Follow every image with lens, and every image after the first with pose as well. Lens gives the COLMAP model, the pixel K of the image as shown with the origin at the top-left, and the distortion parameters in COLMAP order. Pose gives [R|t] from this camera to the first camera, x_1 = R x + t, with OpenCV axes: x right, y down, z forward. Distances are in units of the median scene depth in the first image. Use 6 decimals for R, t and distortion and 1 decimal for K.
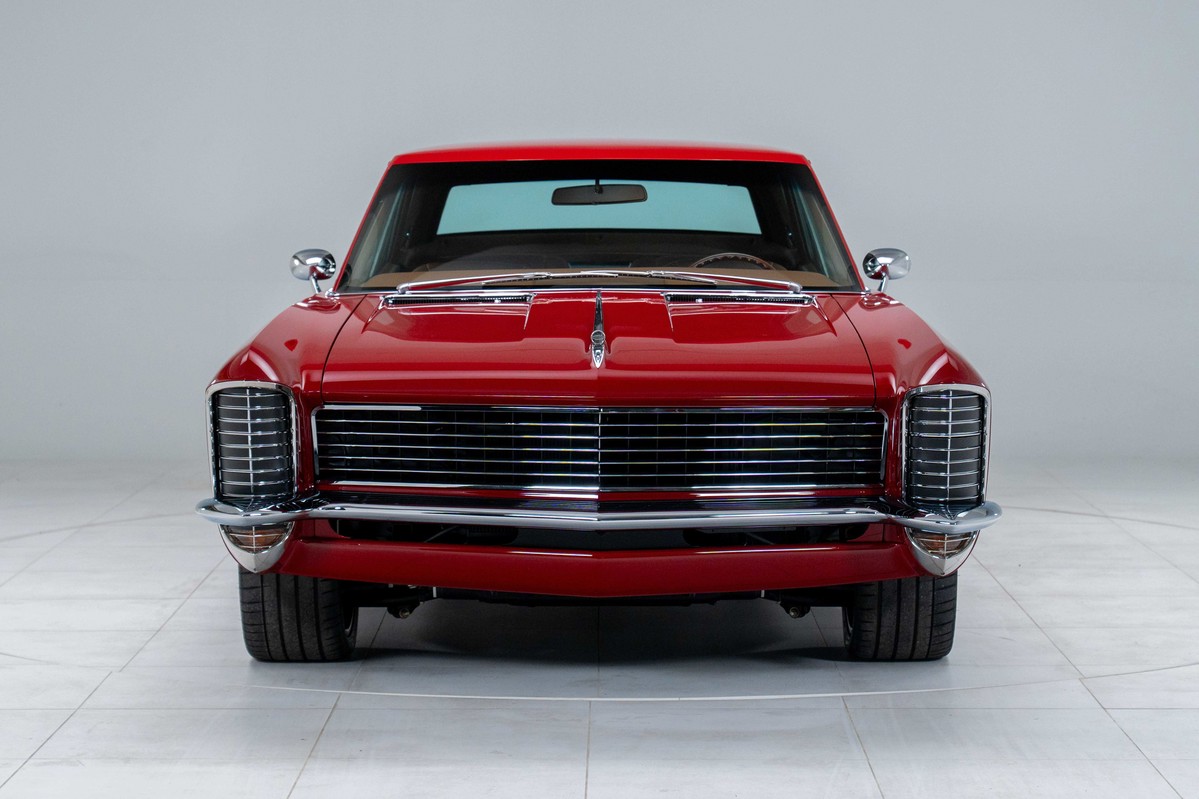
lens RADIAL K [[2400.4, 0, 599.5], [0, 2400.4, 399.5], [0, 0, 1]] dist [-0.095141, -0.110226]
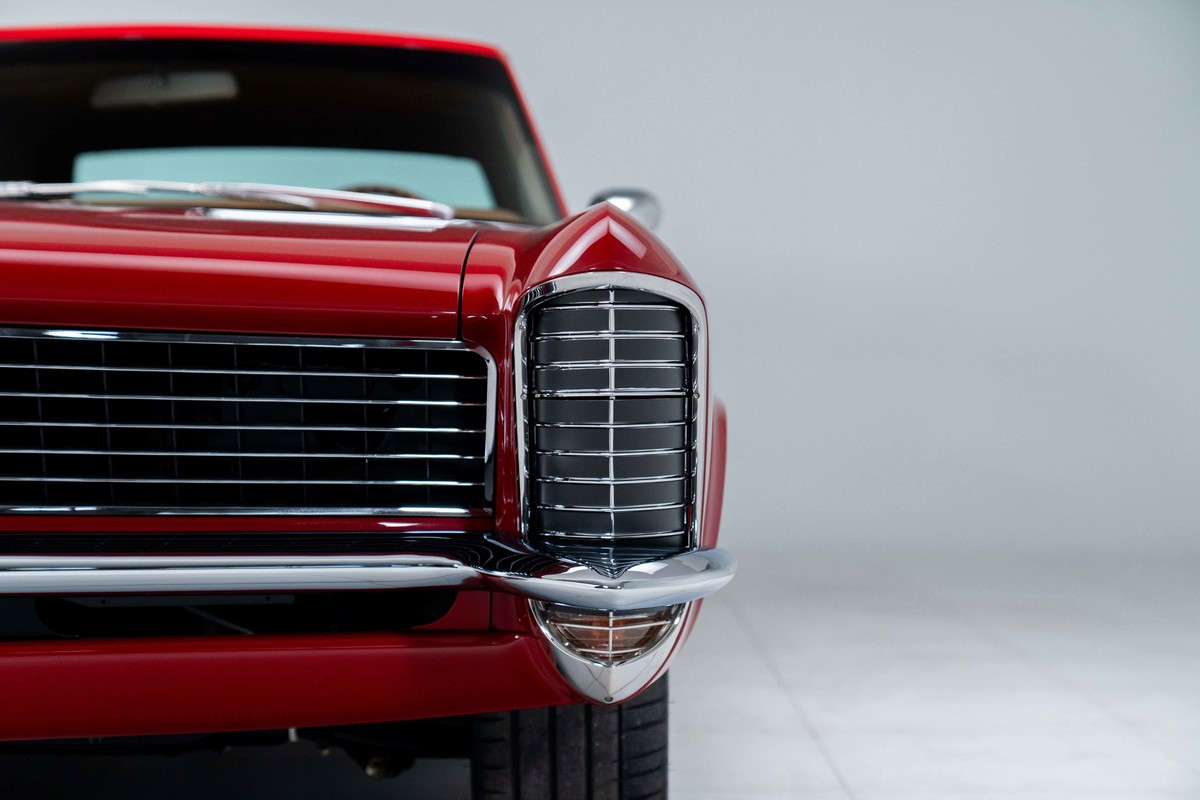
lens RADIAL K [[2402.4, 0, 600.0], [0, 2402.4, 400.0], [0, 0, 1]] dist [-0.095141, -0.110226]
pose [[0.998381, 0.007858, 0.056342, 0.115751], [-0.005150, 0.998832, -0.048051, 0.037415], [-0.056654, 0.047683, 0.997255, 0.536418]]
